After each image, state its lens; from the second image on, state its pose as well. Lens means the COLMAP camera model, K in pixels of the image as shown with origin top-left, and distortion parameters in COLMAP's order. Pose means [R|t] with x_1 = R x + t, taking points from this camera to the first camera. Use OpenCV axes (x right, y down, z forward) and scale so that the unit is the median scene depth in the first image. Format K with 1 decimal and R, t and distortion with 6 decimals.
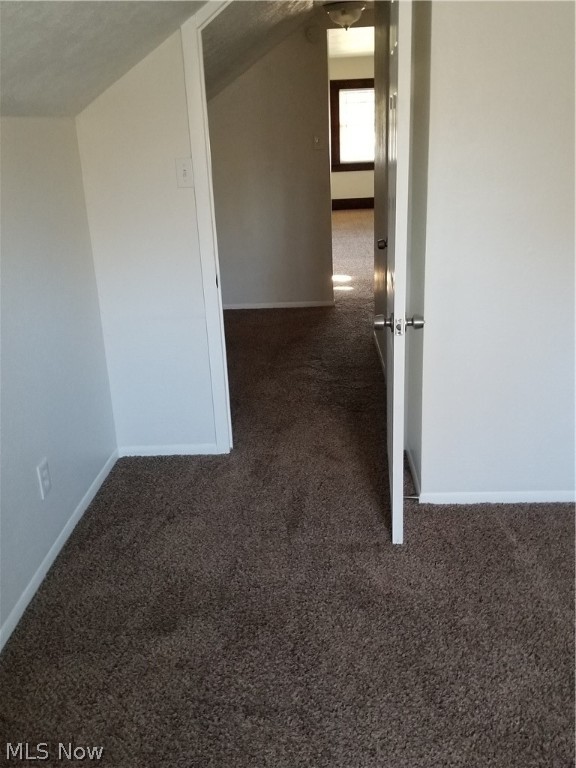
lens RADIAL K [[718.9, 0, 288.0], [0, 718.9, 384.0], [0, 0, 1]] dist [0.096672, -0.201329]
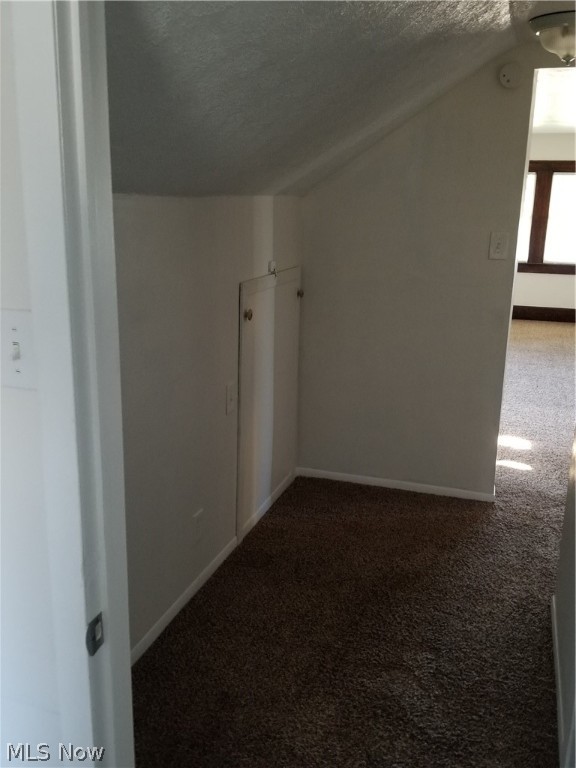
lens RADIAL K [[718.9, 0, 288.0], [0, 718.9, 384.0], [0, 0, 1]] dist [0.096672, -0.201329]
pose [[0.959198, 0.135431, -0.248189, 0.036599], [-0.157871, 0.984775, -0.072769, -0.138187], [0.234555, 0.108981, 0.965975, 0.353733]]
